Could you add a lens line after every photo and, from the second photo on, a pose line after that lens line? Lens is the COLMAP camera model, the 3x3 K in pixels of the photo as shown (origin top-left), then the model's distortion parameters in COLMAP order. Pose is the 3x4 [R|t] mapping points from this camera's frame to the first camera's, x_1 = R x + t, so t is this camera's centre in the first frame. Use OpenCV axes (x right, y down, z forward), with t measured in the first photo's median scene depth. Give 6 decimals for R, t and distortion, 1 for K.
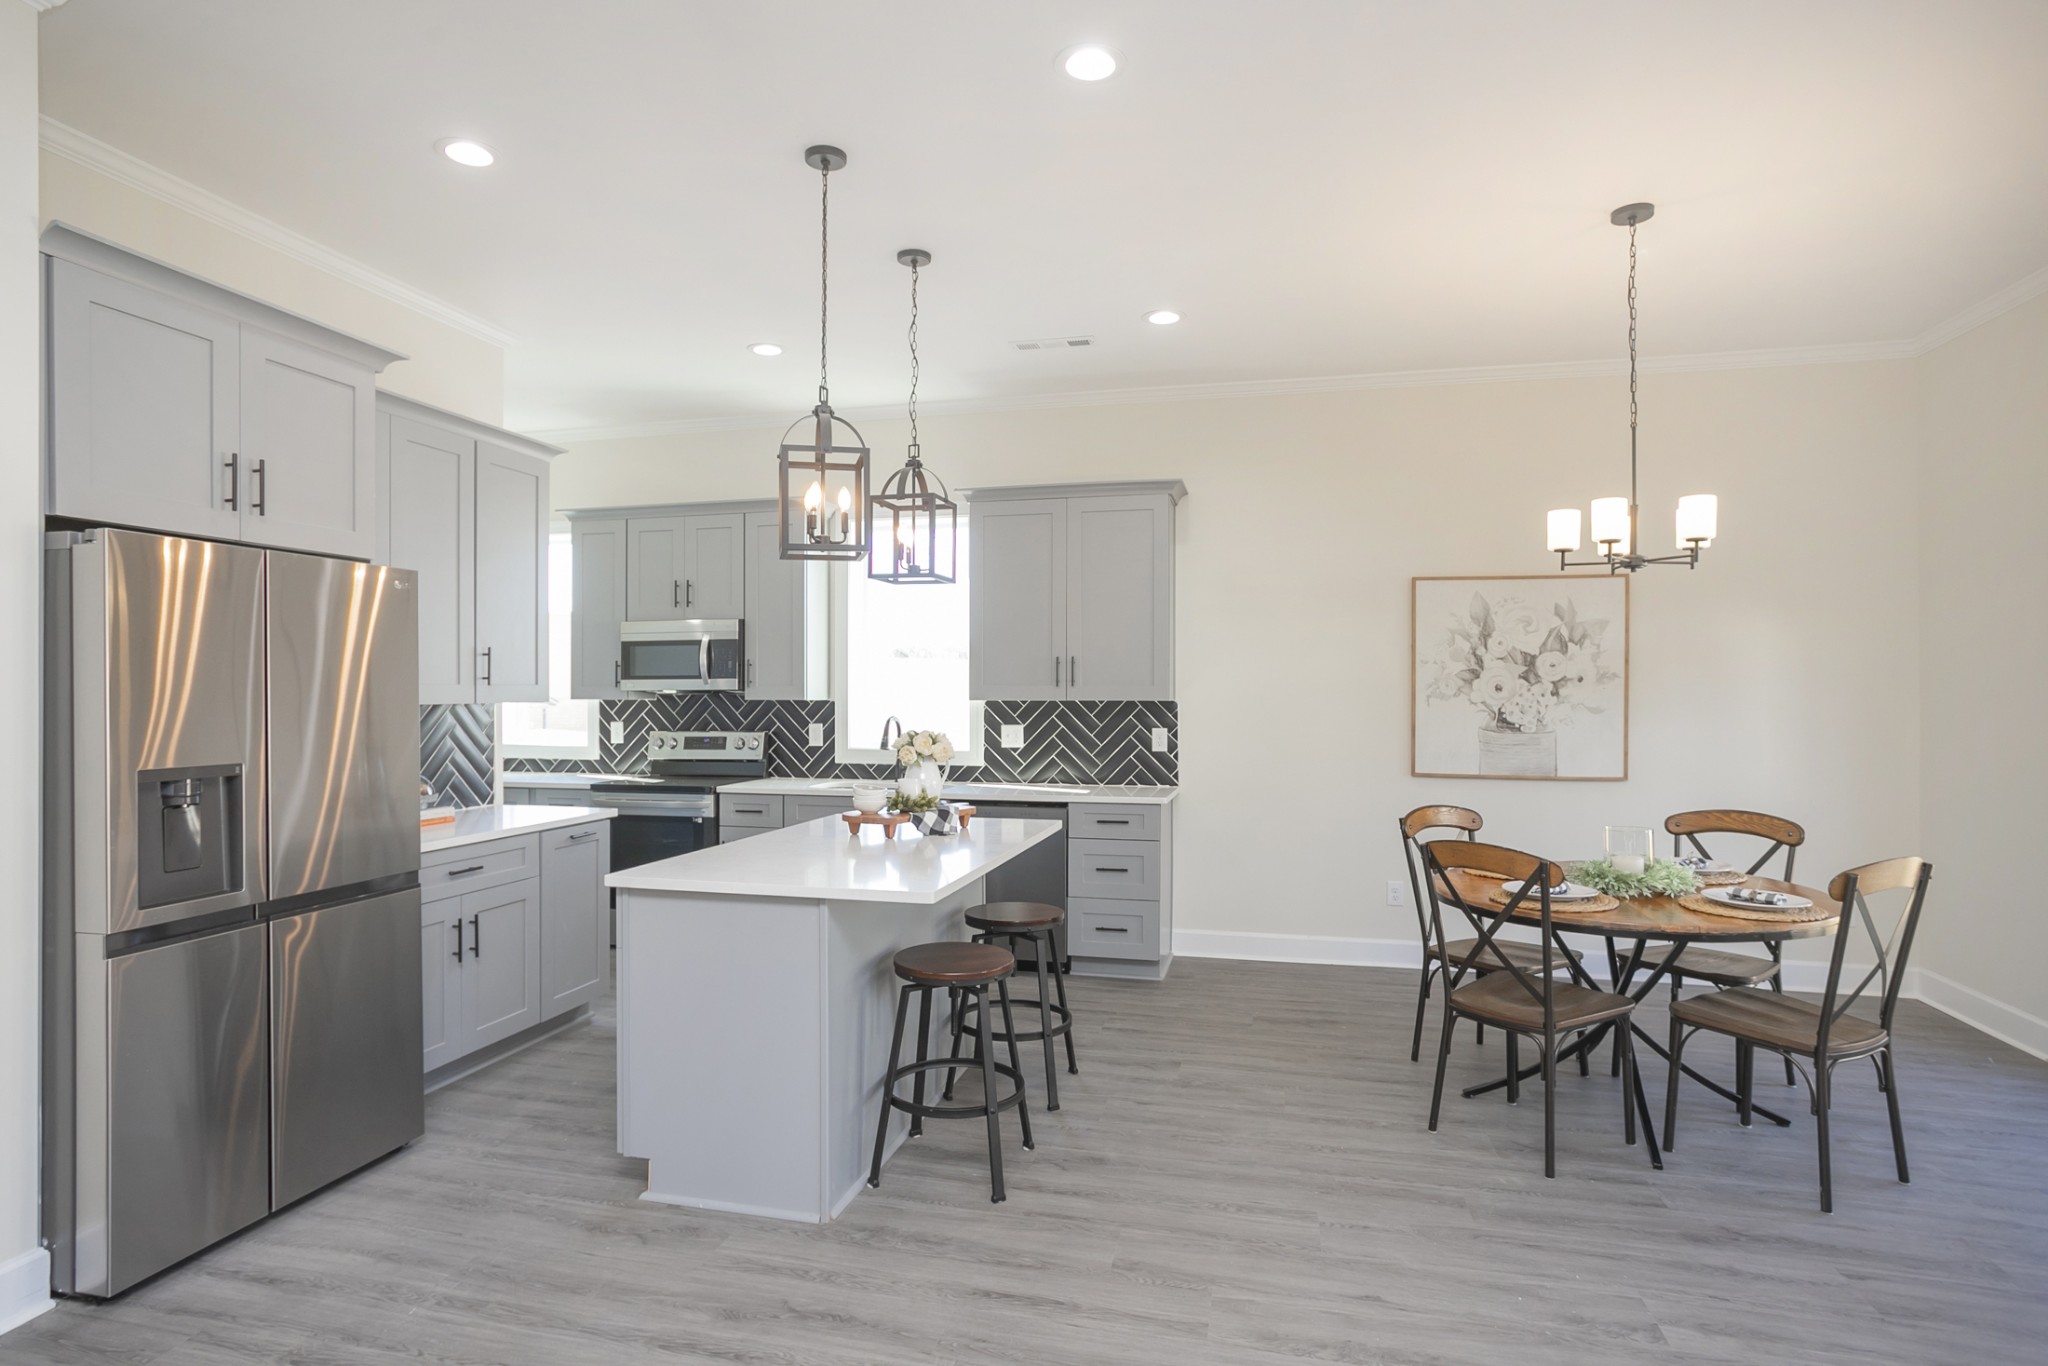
lens RADIAL K [[1079.4, 0, 992.5], [0, 1079.4, 695.0], [0, 0, 1]] dist [-0.038972, 0.029165]
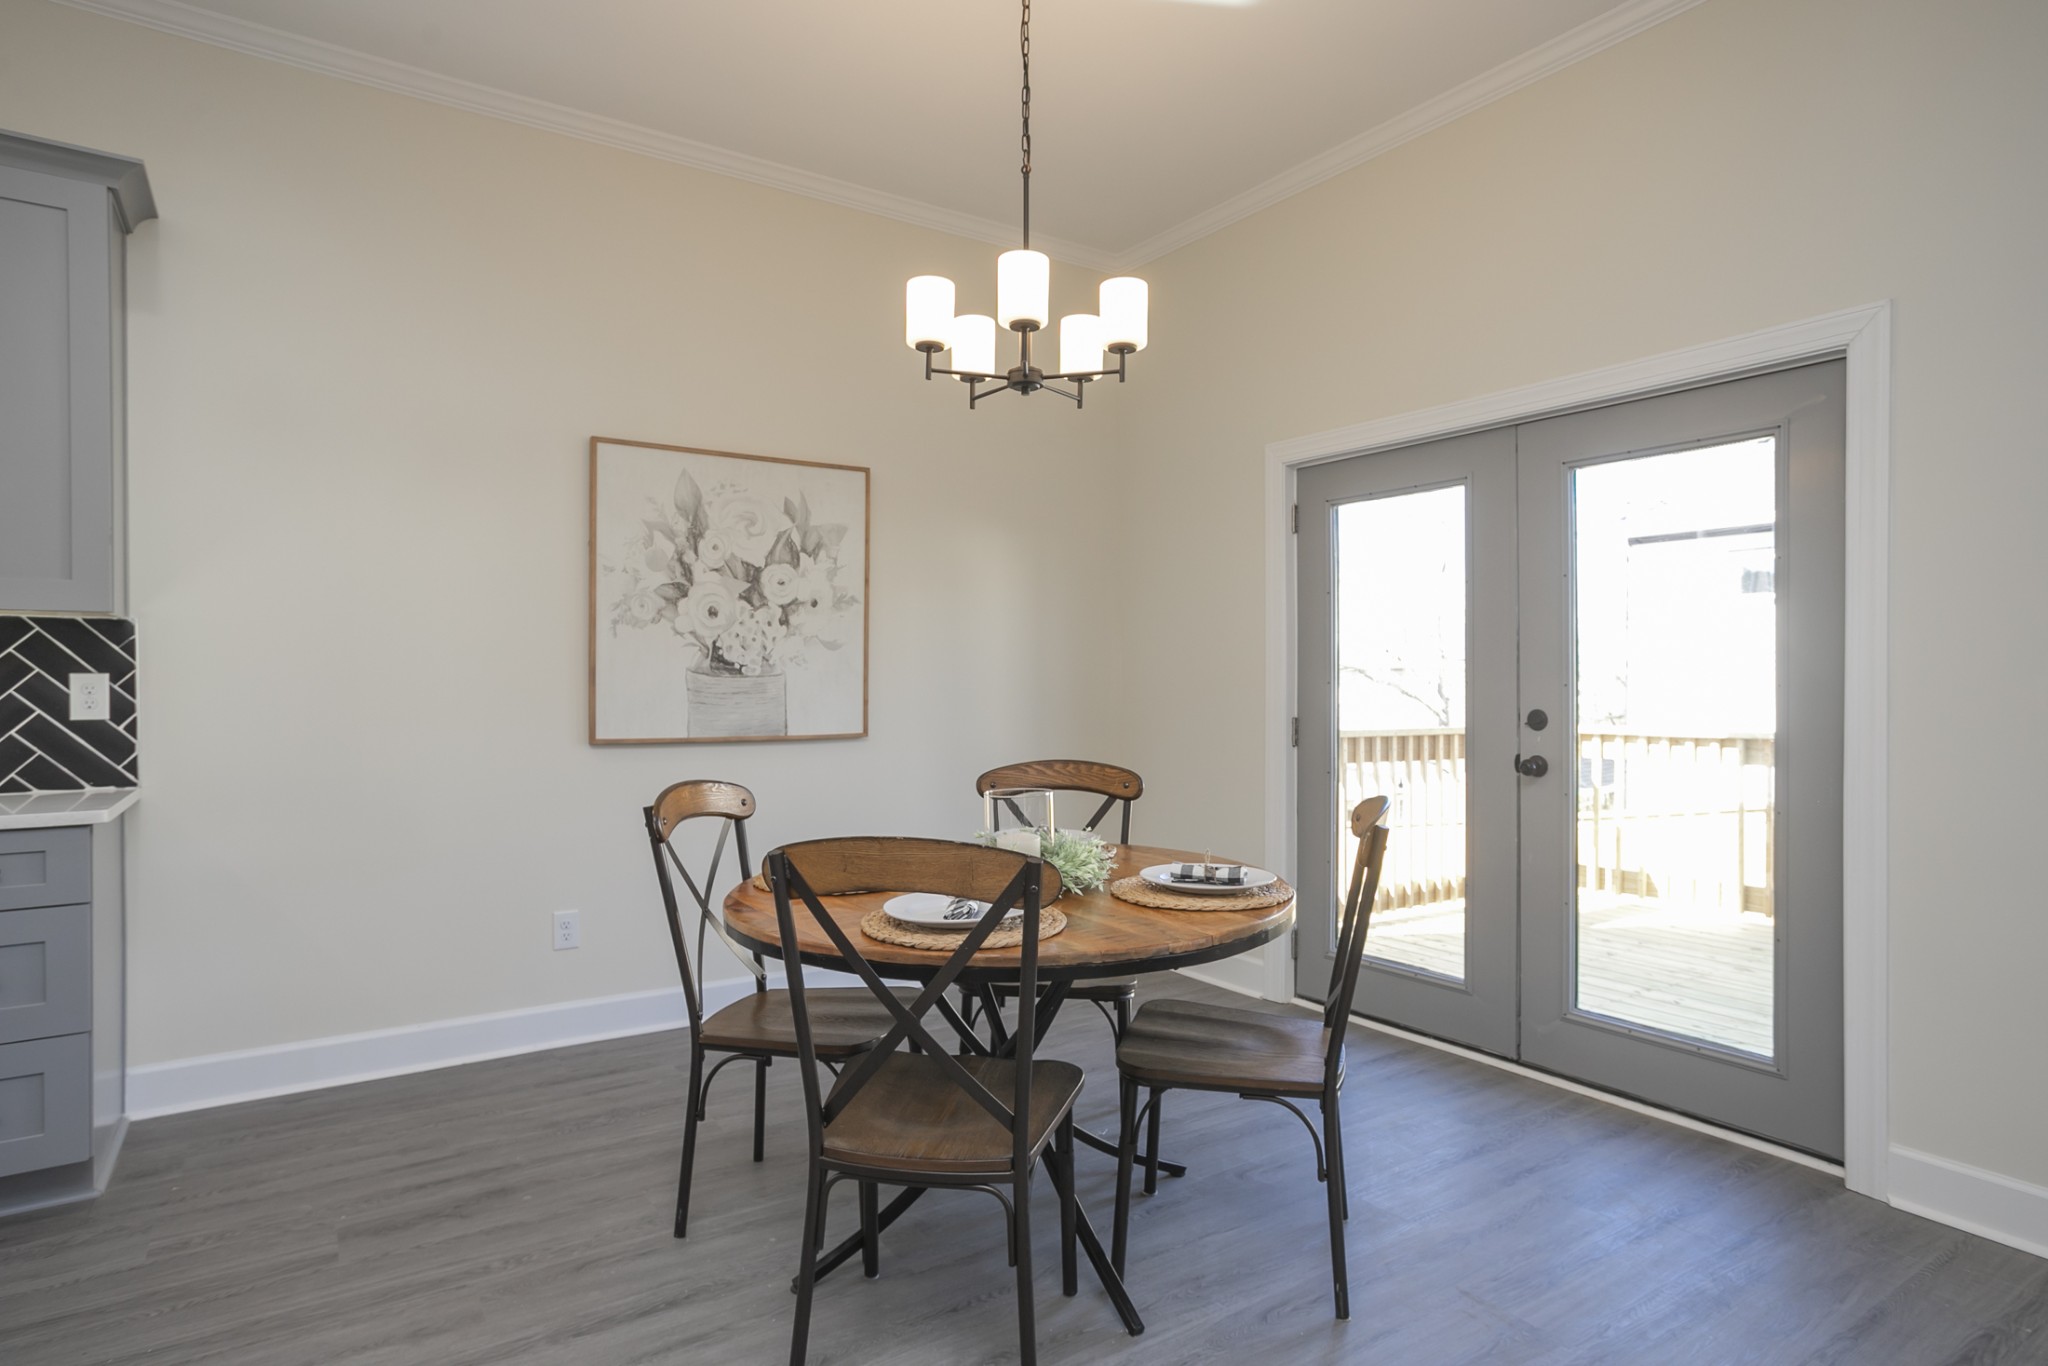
lens RADIAL K [[1079.4, 0, 992.5], [0, 1079.4, 695.0], [0, 0, 1]] dist [-0.038972, 0.029165]
pose [[0.656678, -0.006766, 0.754140, 0.065200], [0.002295, 0.999973, 0.006973, 0.043396], [-0.754167, -0.002848, 0.656676, 0.409216]]
